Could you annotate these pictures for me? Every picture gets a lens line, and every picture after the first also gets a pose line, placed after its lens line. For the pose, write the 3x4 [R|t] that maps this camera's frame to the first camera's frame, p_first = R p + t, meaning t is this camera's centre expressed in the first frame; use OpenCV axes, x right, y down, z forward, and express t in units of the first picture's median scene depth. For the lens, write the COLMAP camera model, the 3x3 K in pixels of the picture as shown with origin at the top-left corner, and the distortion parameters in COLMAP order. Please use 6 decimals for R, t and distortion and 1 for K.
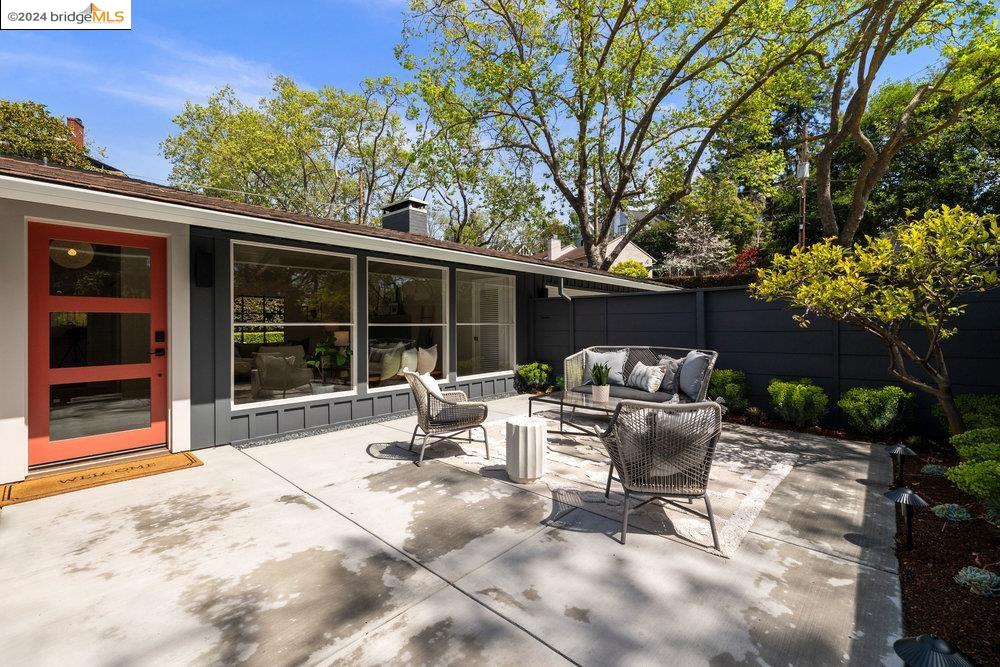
lens RADIAL K [[428.0, 0, 498.1], [0, 428.0, 325.3], [0, 0, 1]] dist [-0.000181, 0.000997]
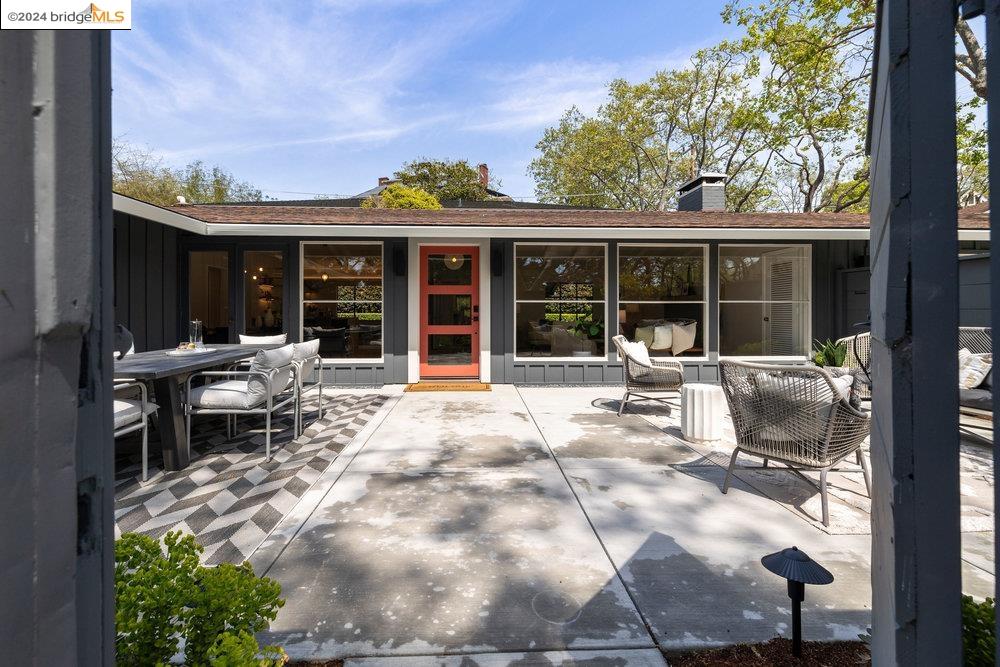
lens RADIAL K [[428.0, 0, 485.4], [0, 428.0, 316.7], [0, 0, 1]] dist [-0.000181, 0.000997]
pose [[0.708879, 0.011311, -0.705240, 0.282577], [-0.001161, 0.999889, 0.014869, 0.023596], [0.705329, -0.009722, 0.708813, -0.081798]]
